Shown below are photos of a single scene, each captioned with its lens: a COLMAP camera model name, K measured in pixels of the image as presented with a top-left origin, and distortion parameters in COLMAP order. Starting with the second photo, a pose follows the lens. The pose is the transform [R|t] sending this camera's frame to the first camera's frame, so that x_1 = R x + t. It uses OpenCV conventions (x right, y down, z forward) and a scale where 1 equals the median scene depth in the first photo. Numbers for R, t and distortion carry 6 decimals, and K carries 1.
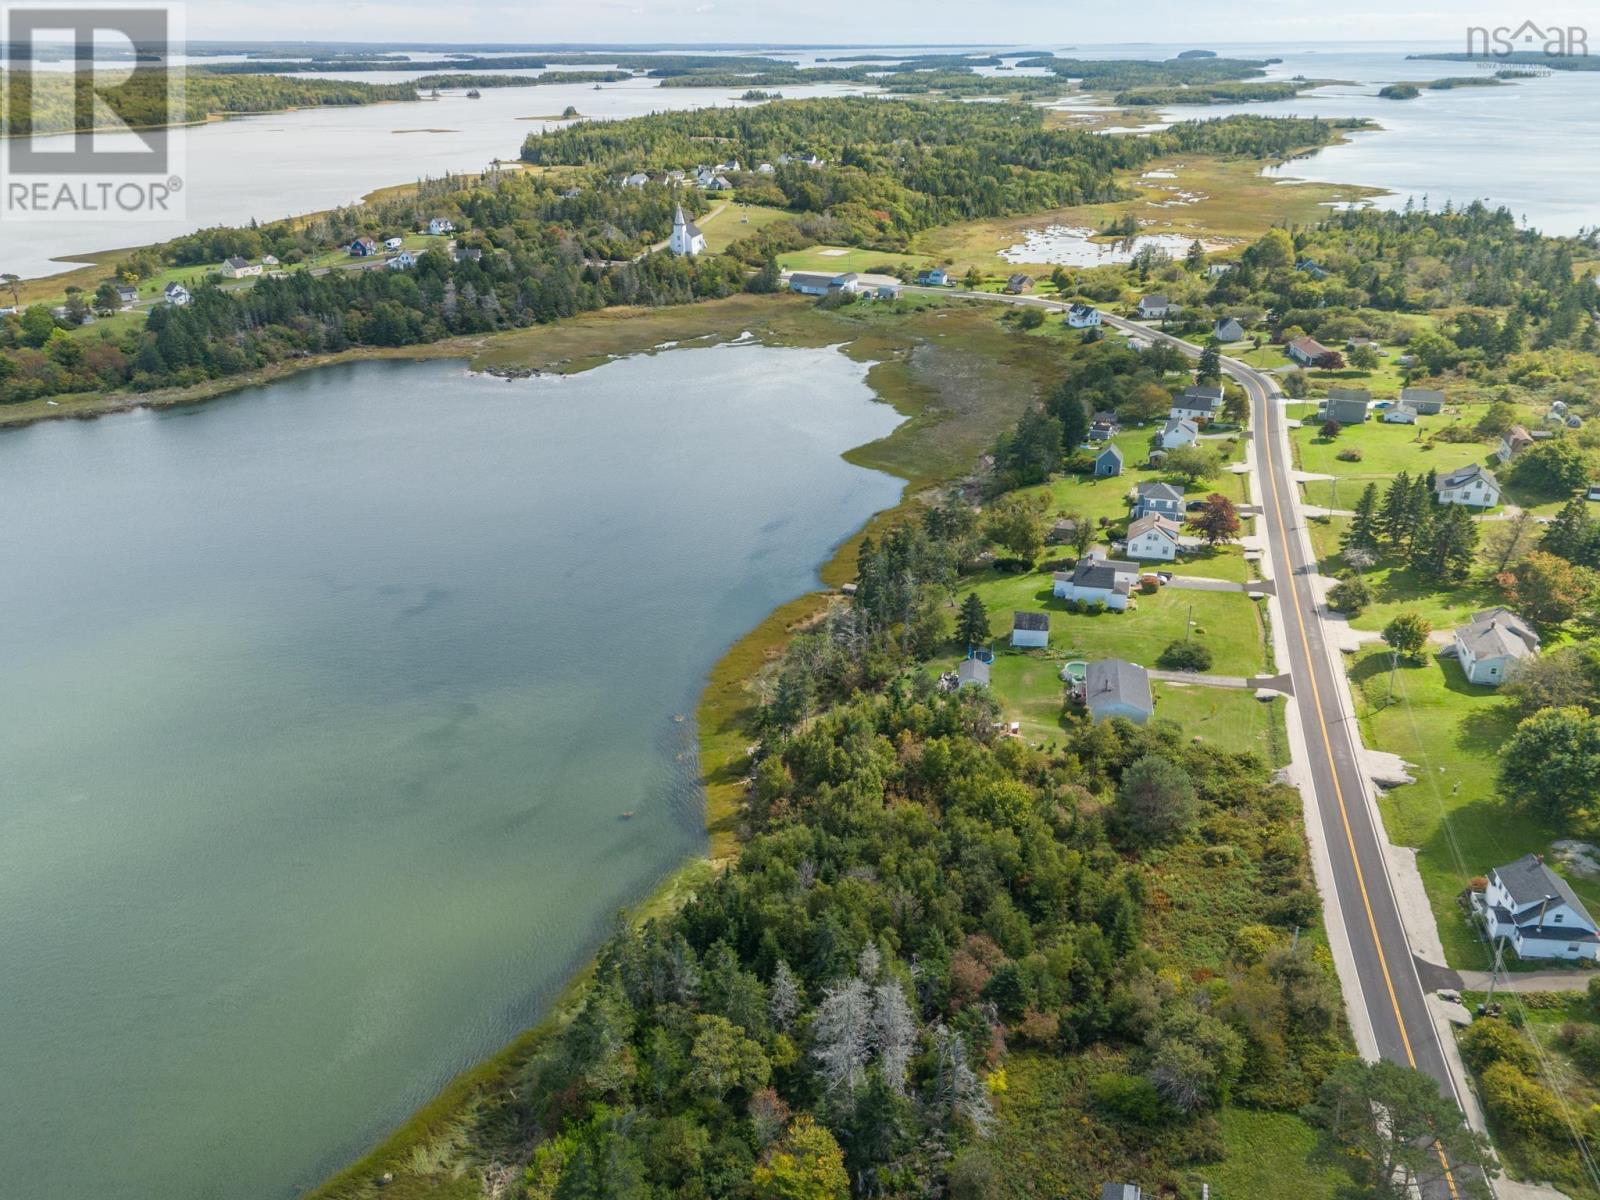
lens RADIAL K [[1232.0, 0, 800.0], [0, 1232.0, 600.0], [0, 0, 1]] dist [0.073846, -0.062553]
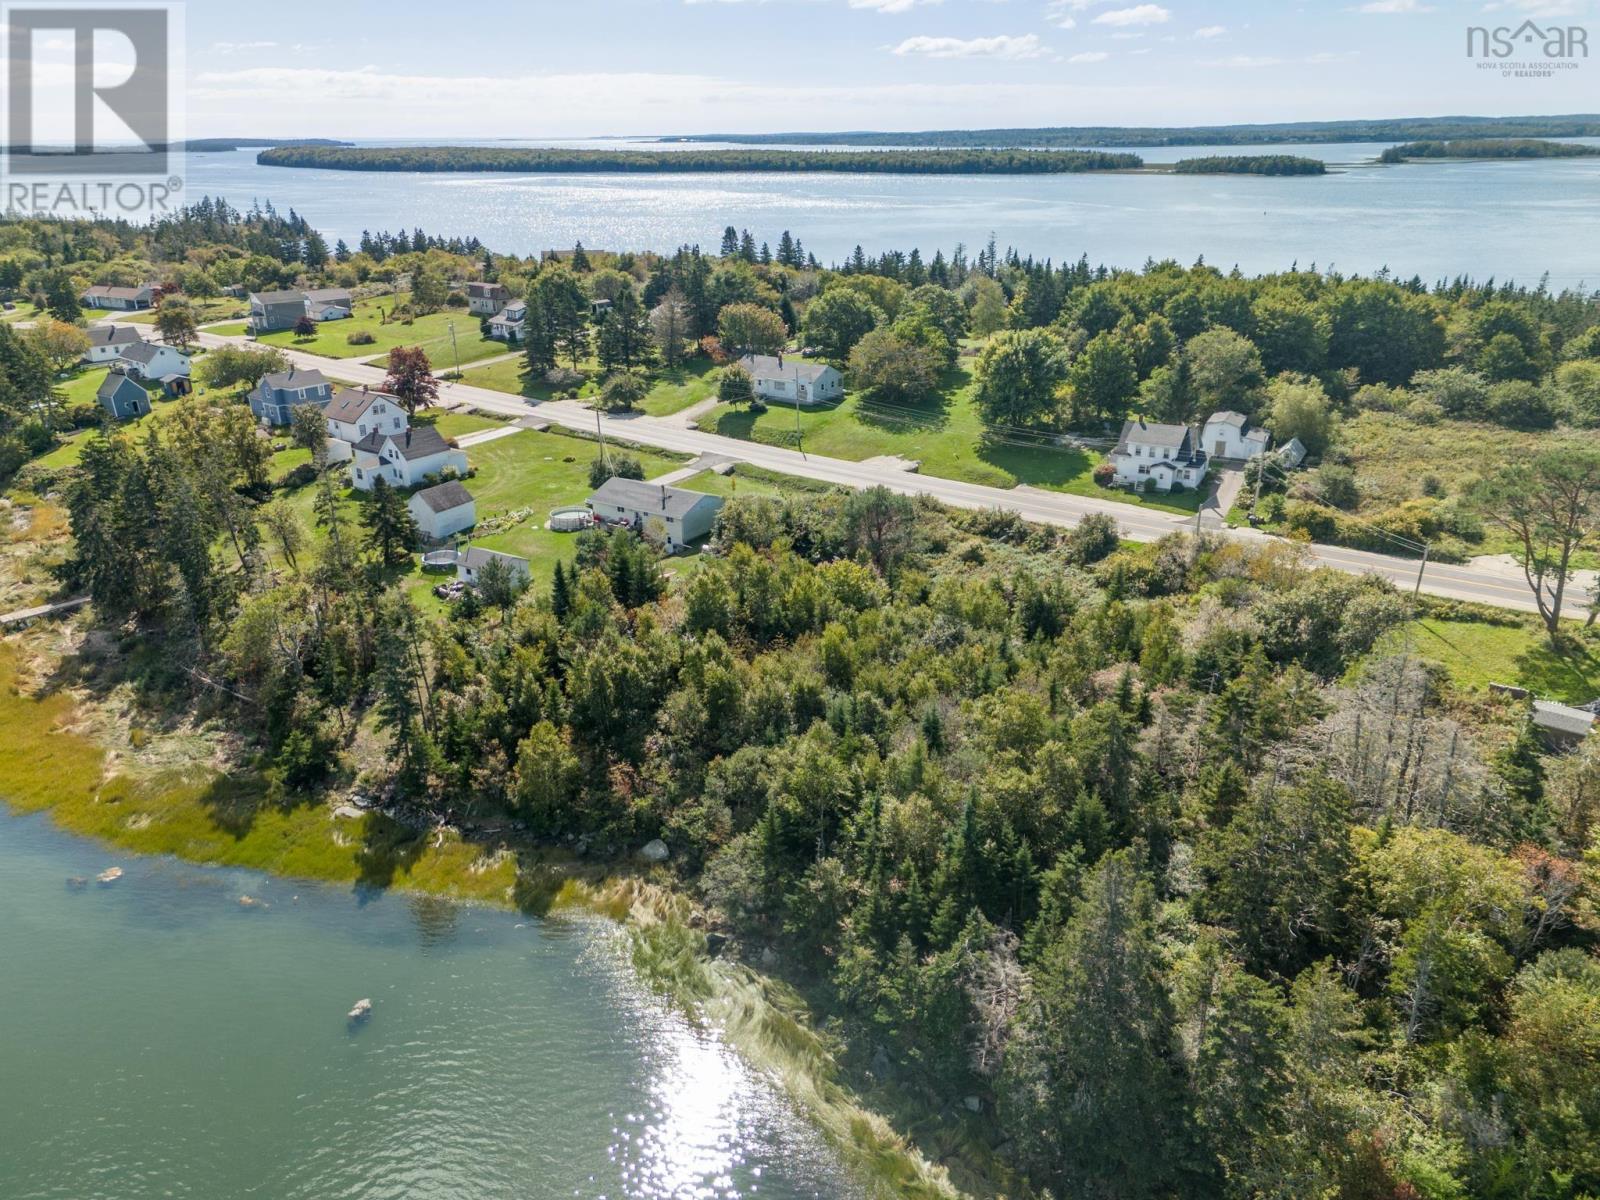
lens RADIAL K [[1179.8, 0, 800.0], [0, 1179.8, 600.0], [0, 0, 1]] dist [0.072402, -0.067717]
pose [[0.368502, -0.337039, 0.866378, -0.154875], [0.394041, 0.900730, 0.182802, 0.012194], [-0.841985, 0.274025, 0.464728, 0.251921]]
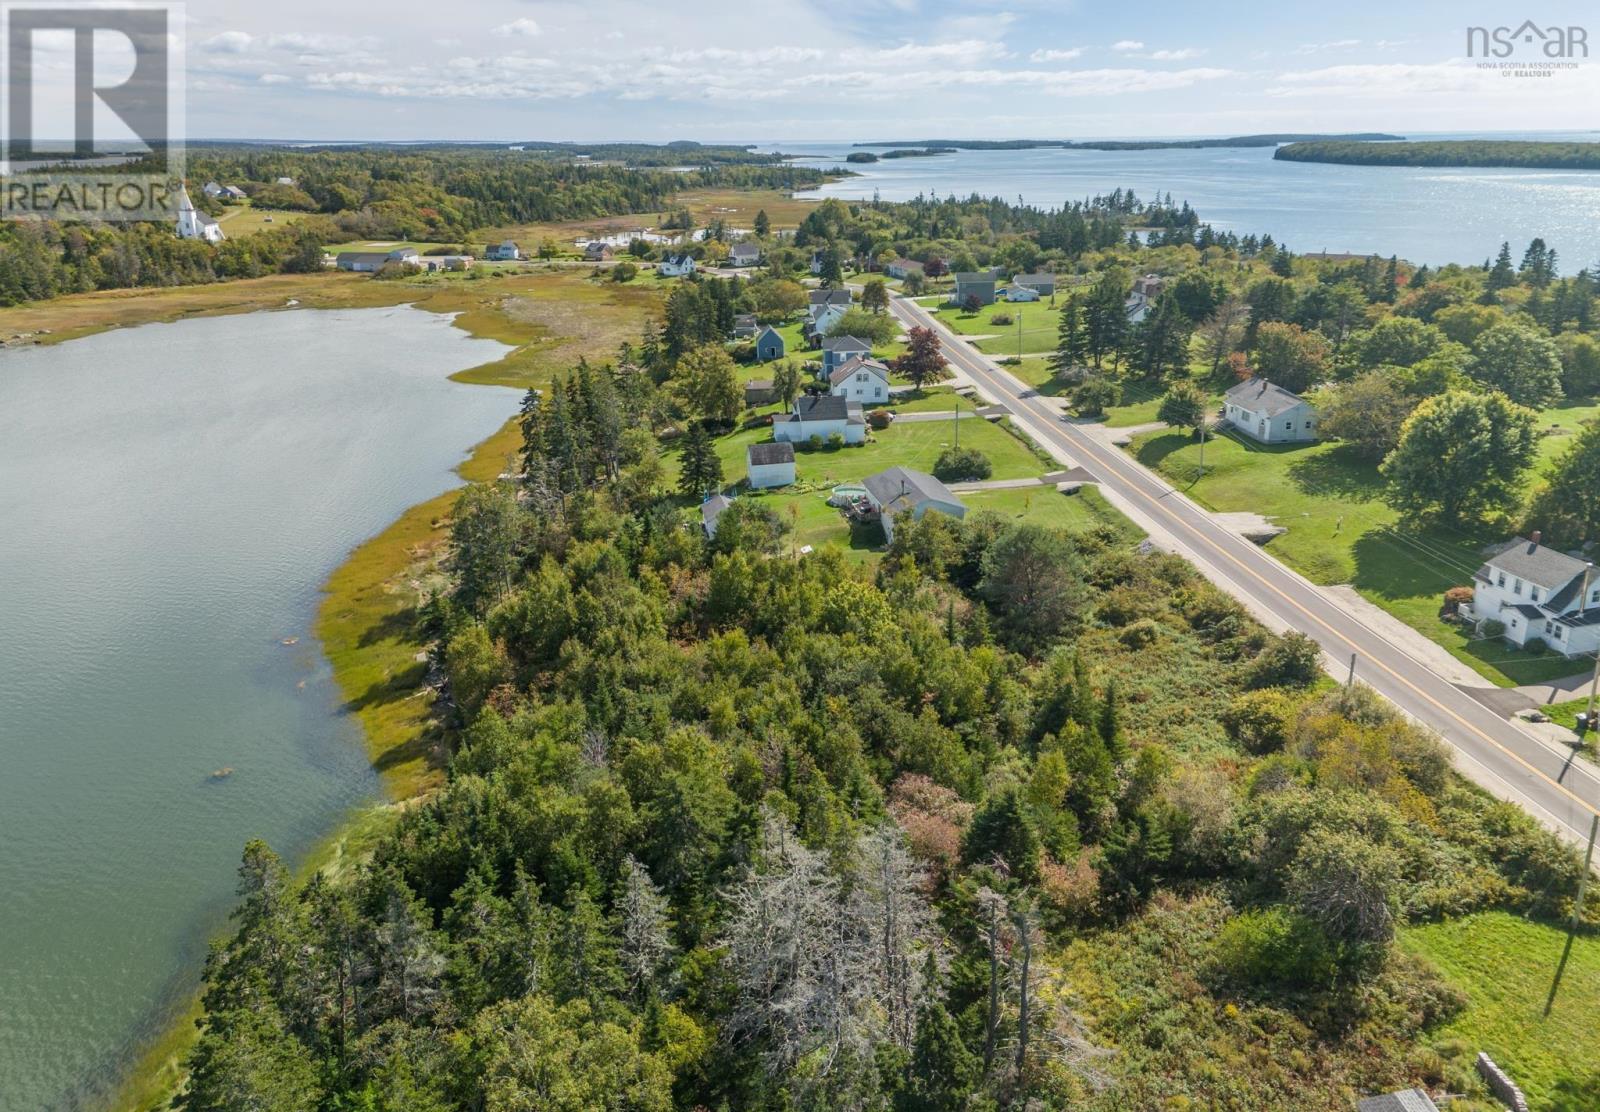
lens RADIAL K [[1177.6, 0, 805.3], [0, 1177.6, 504.7], [0, 0, 1]] dist [0.079652, -0.074877]
pose [[0.925563, -0.112191, 0.361589, -0.029829], [0.158593, 0.982142, -0.101221, 0.059318], [-0.343776, 0.151032, 0.926827, 0.144554]]
